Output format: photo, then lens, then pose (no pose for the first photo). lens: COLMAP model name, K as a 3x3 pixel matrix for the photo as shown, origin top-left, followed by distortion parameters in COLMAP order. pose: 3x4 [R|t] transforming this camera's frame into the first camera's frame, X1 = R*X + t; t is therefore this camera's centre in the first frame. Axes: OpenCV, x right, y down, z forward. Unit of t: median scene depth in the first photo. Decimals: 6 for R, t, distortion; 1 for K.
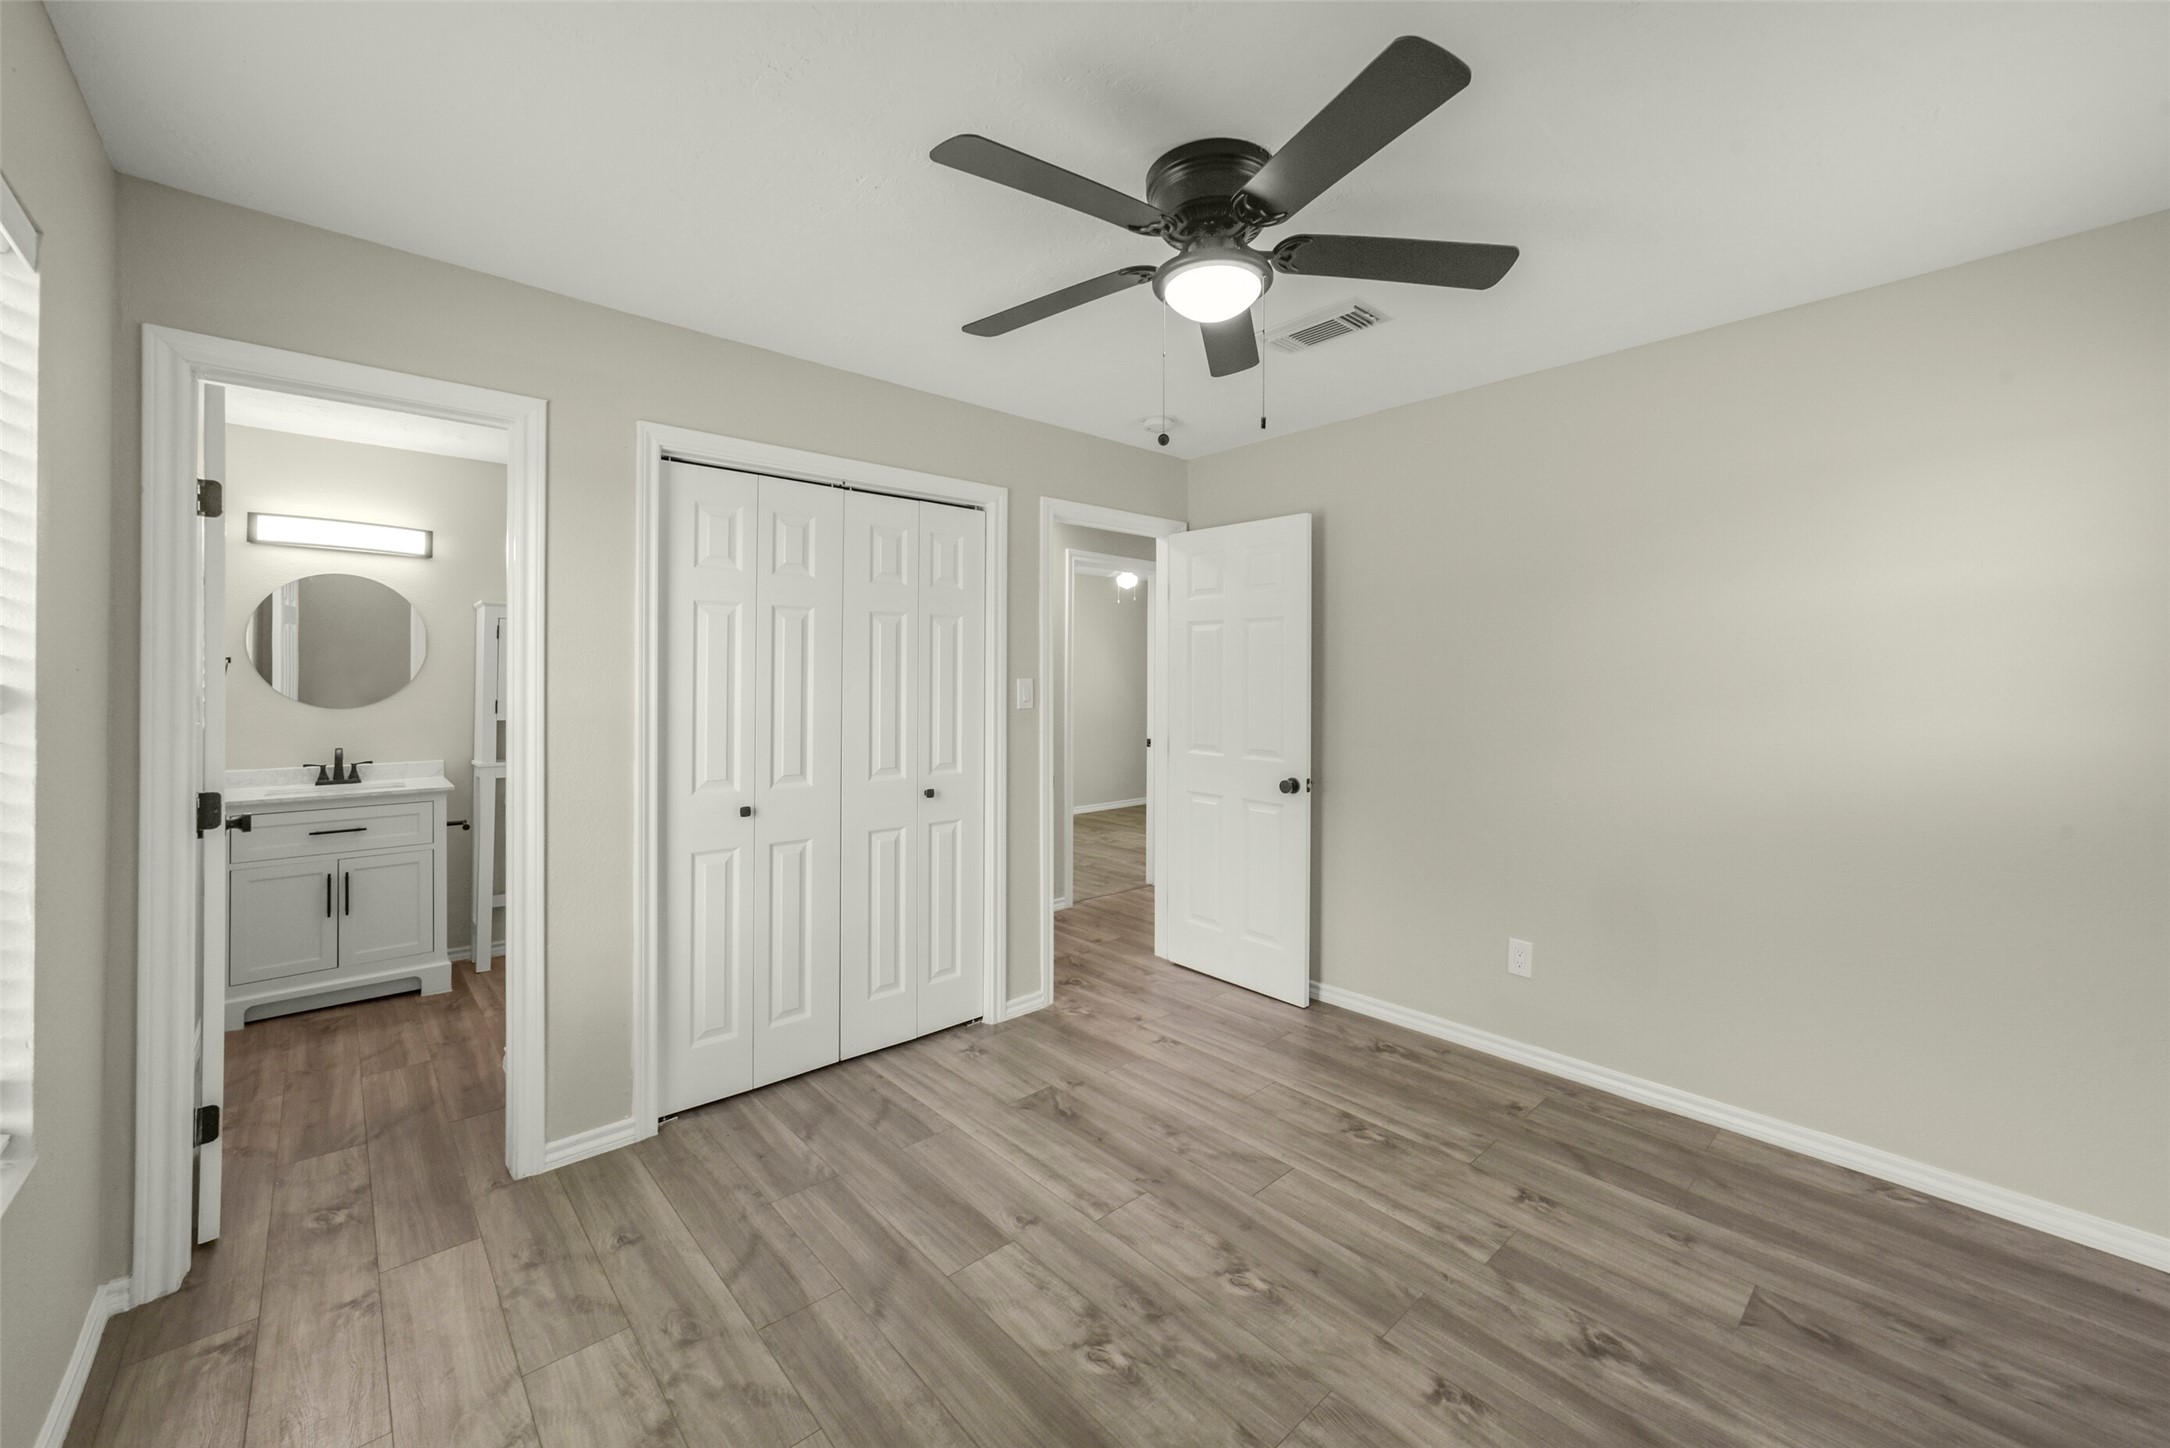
lens RADIAL K [[839.9, 0, 1107.9], [0, 839.9, 681.5], [0, 0, 1]] dist [-0.000541, 0.000079]
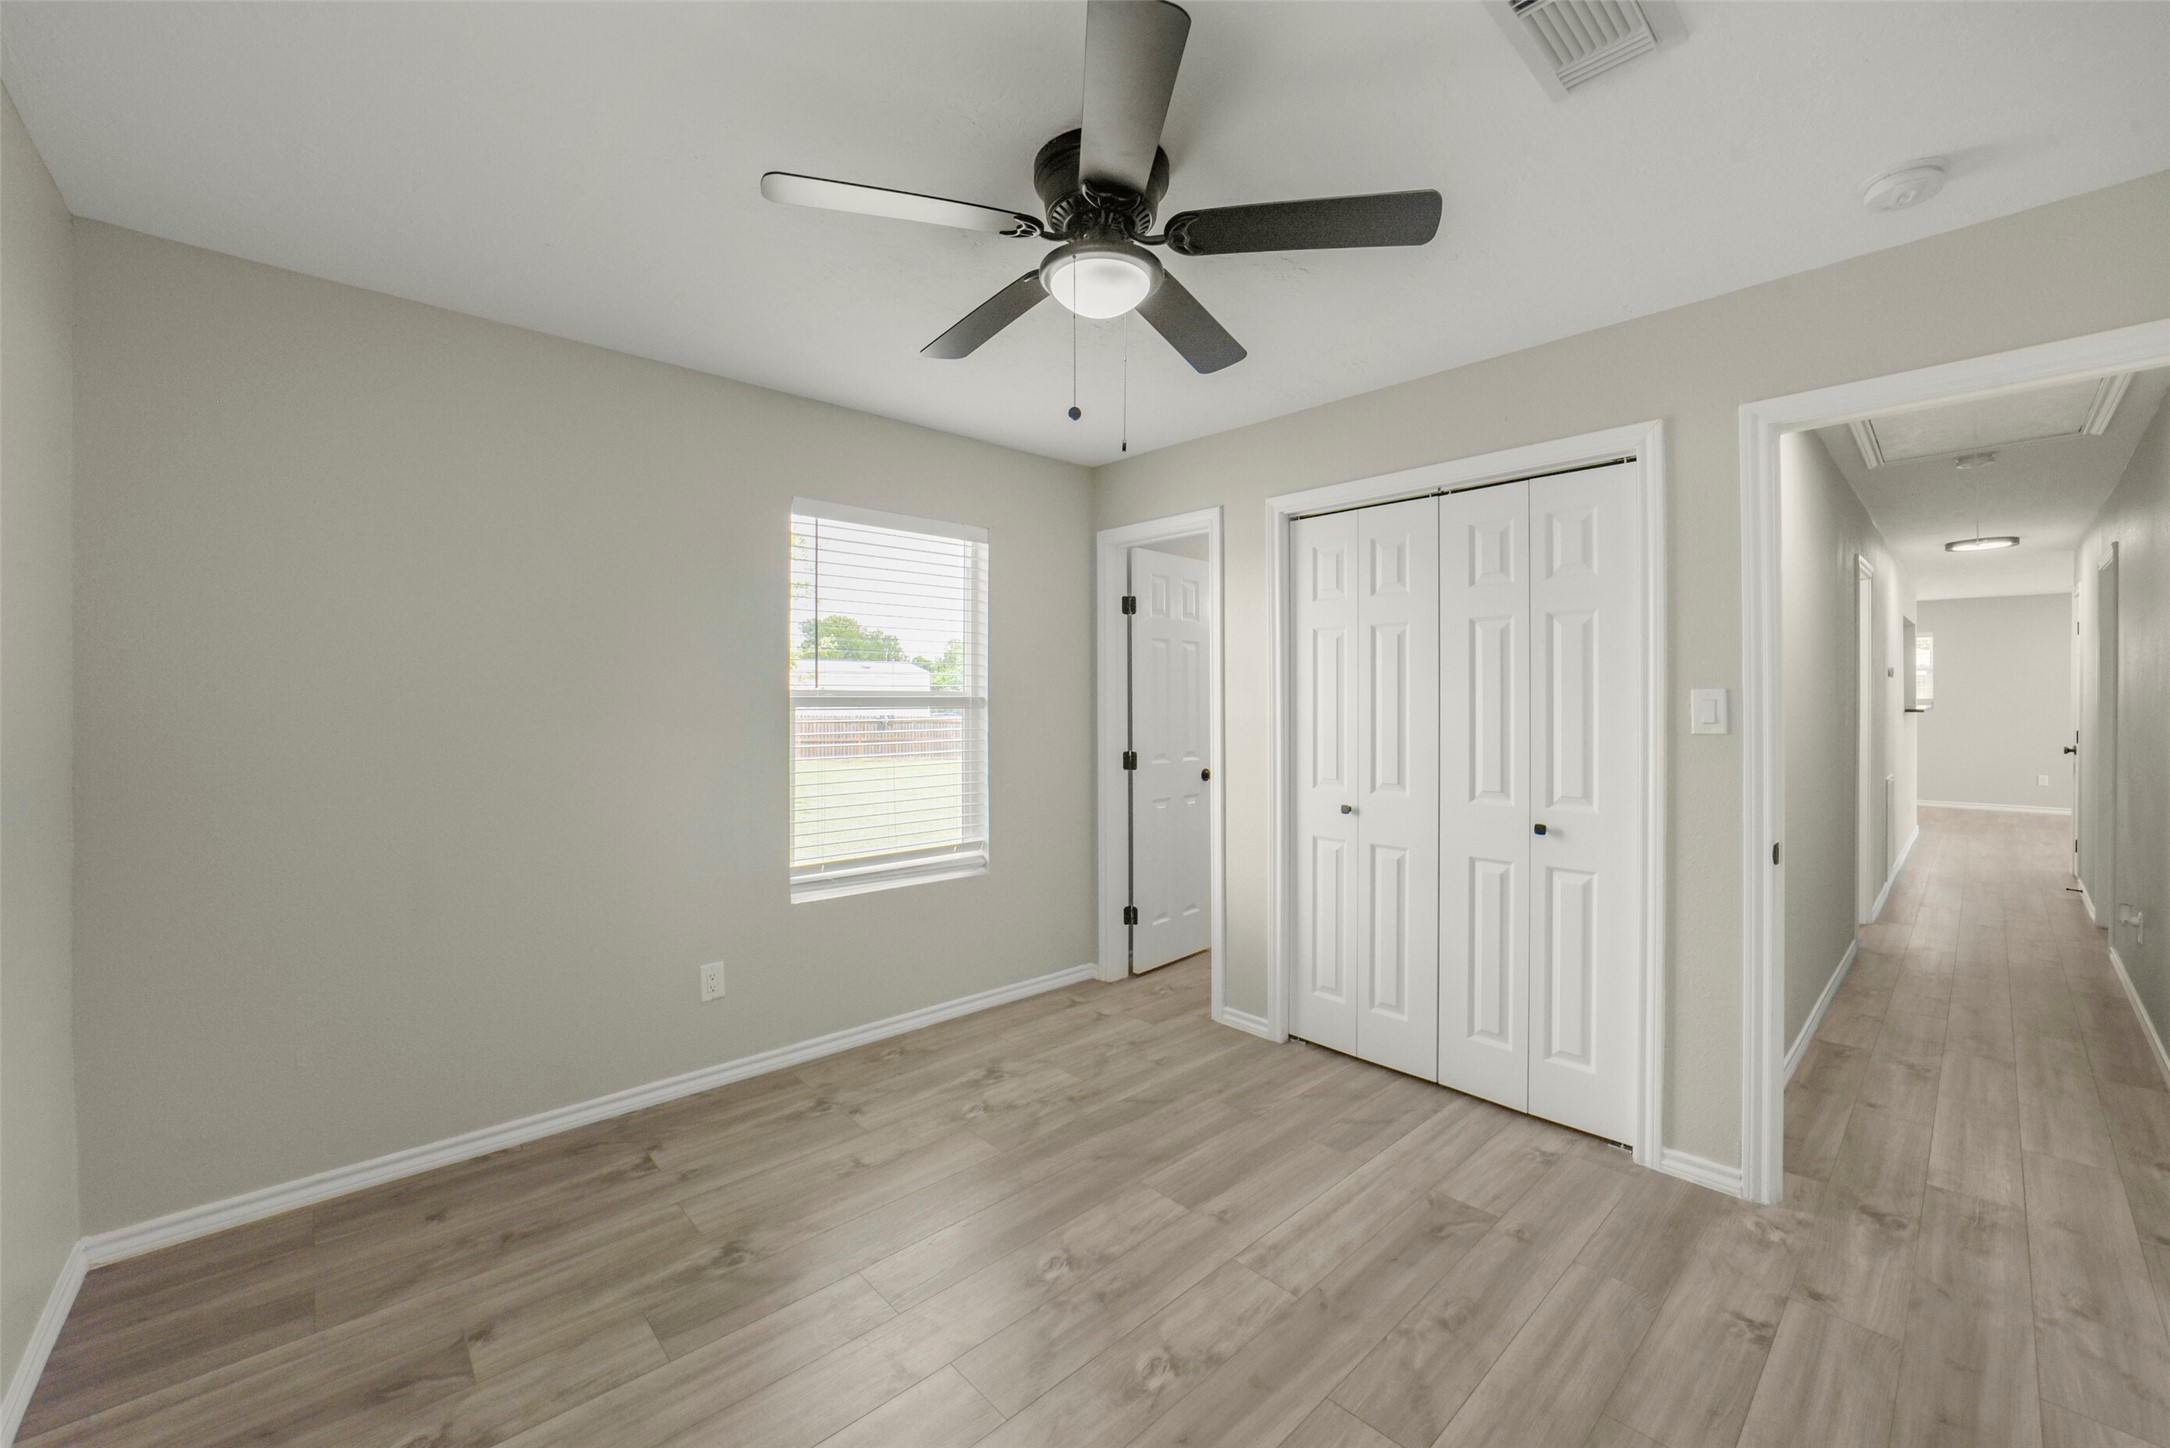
lens RADIAL K [[871.8, 0, 1095.5], [0, 871.8, 702.9], [0, 0, 1]] dist [-0.039550, 0.008570]
pose [[0.008564, 0.004448, -0.999953, 0.955373], [0.000452, 0.999990, 0.004452, 0.007045], [0.999963, -0.000490, 0.008562, 0.836995]]
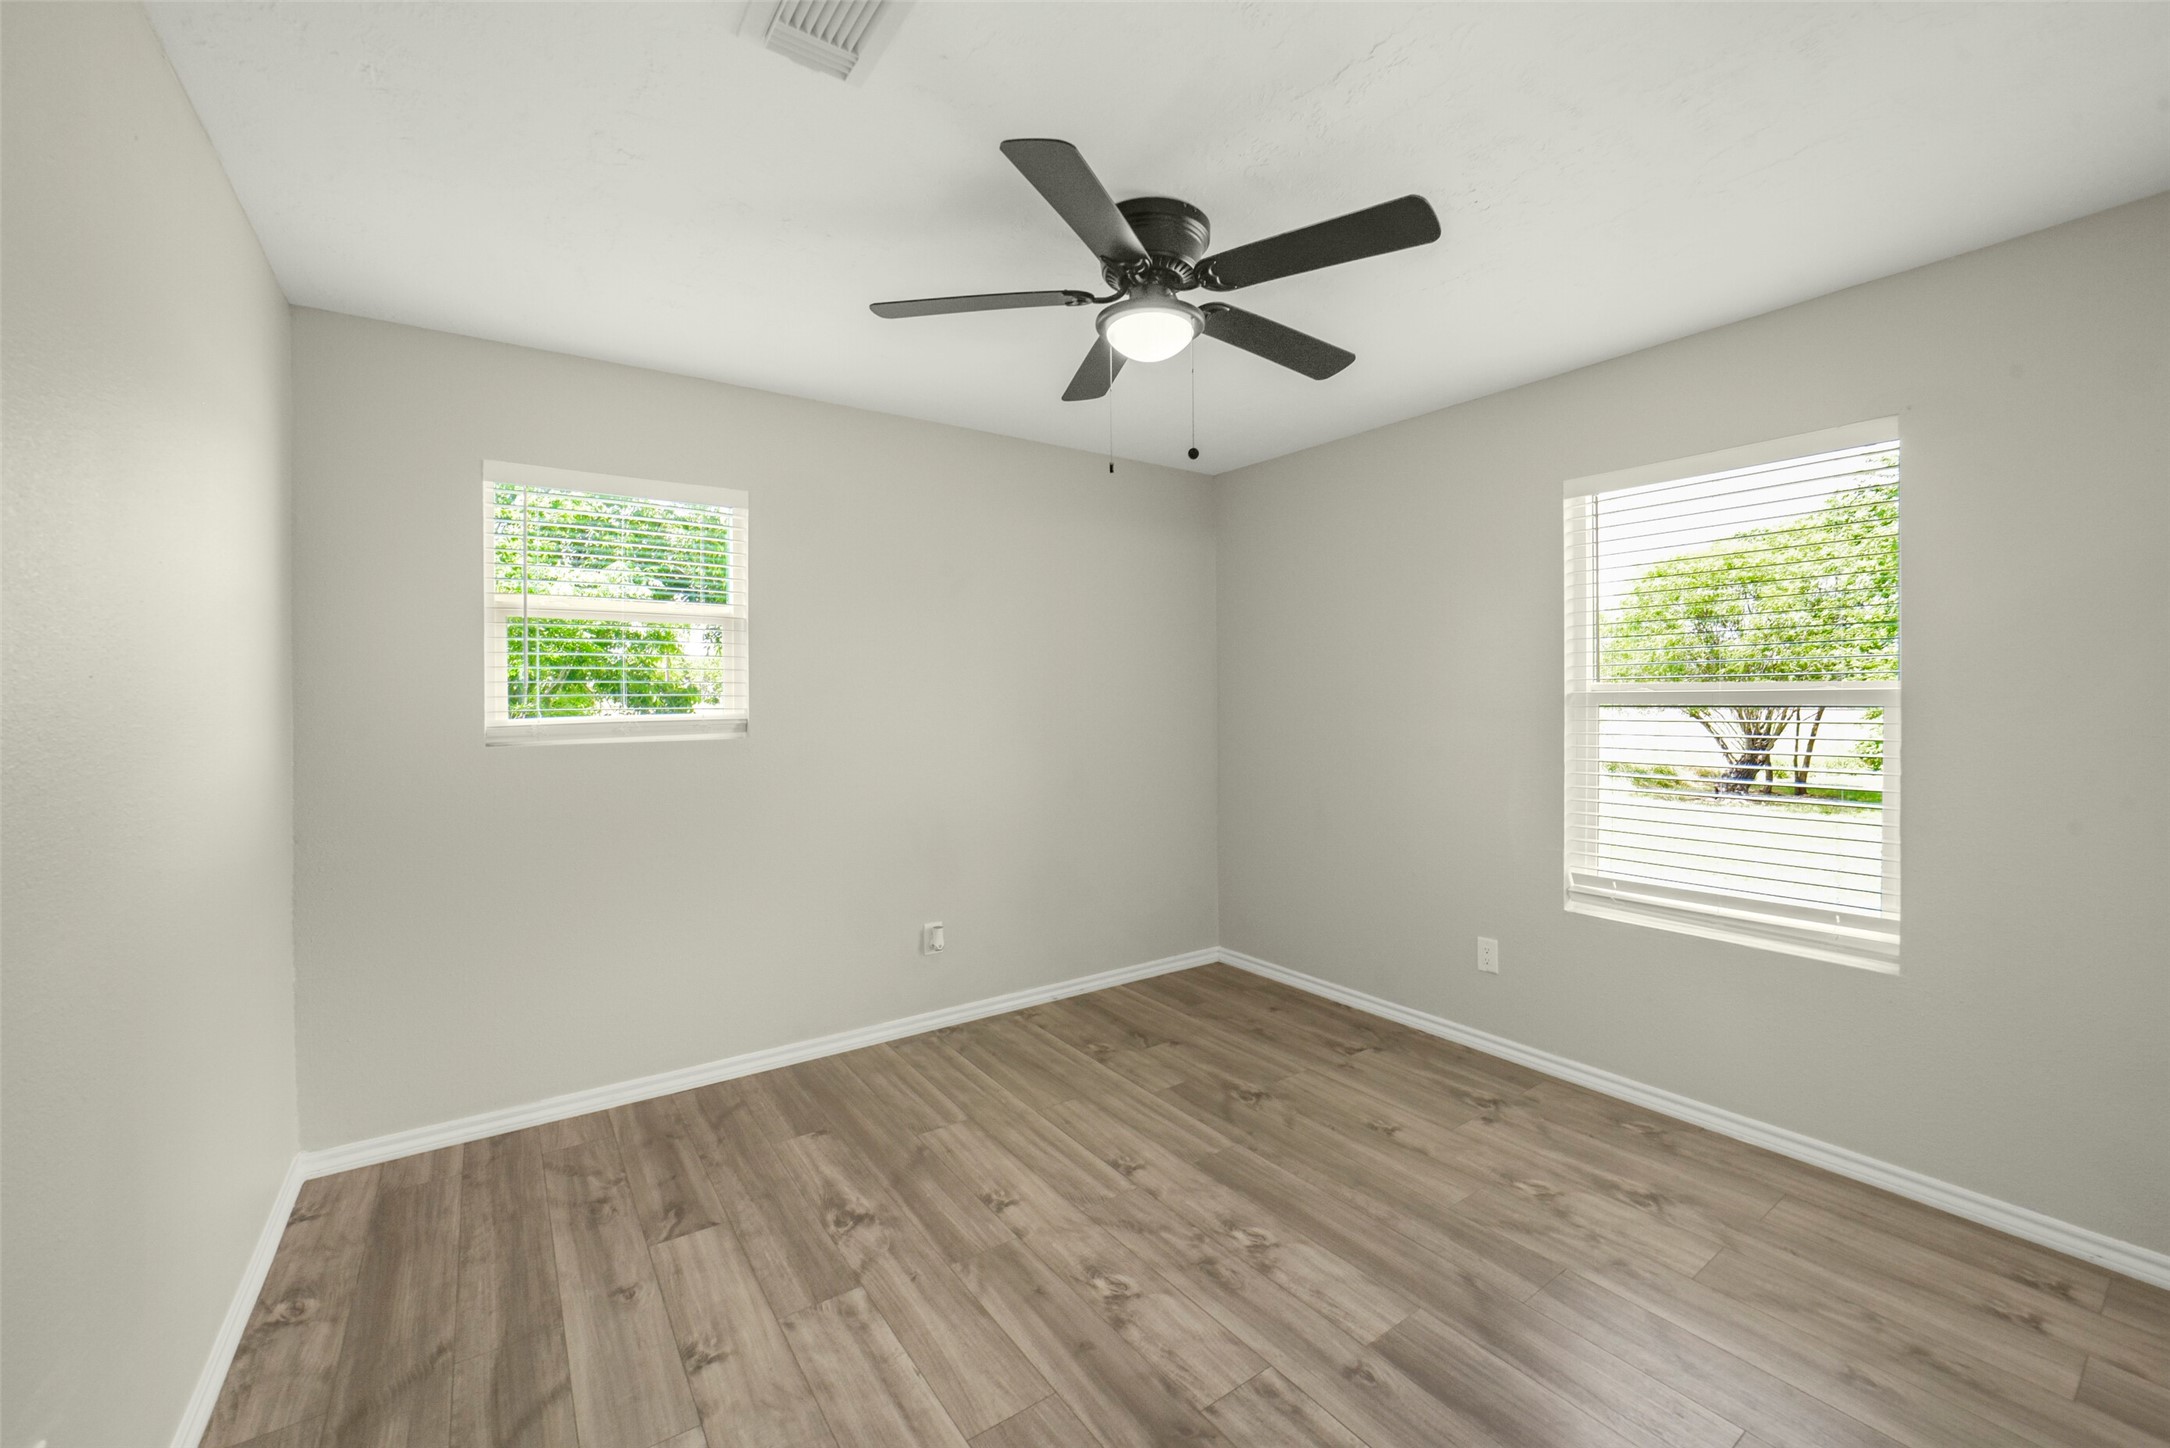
lens RADIAL K [[871.8, 0, 1095.5], [0, 871.8, 702.9], [0, 0, 1]] dist [-0.039550, 0.008570]
pose [[-0.989842, 0.005712, 0.142060, 0.031044], [0.006000, 0.999981, 0.001599, 0.011964], [-0.142048, 0.002435, -0.989857, 1.822575]]
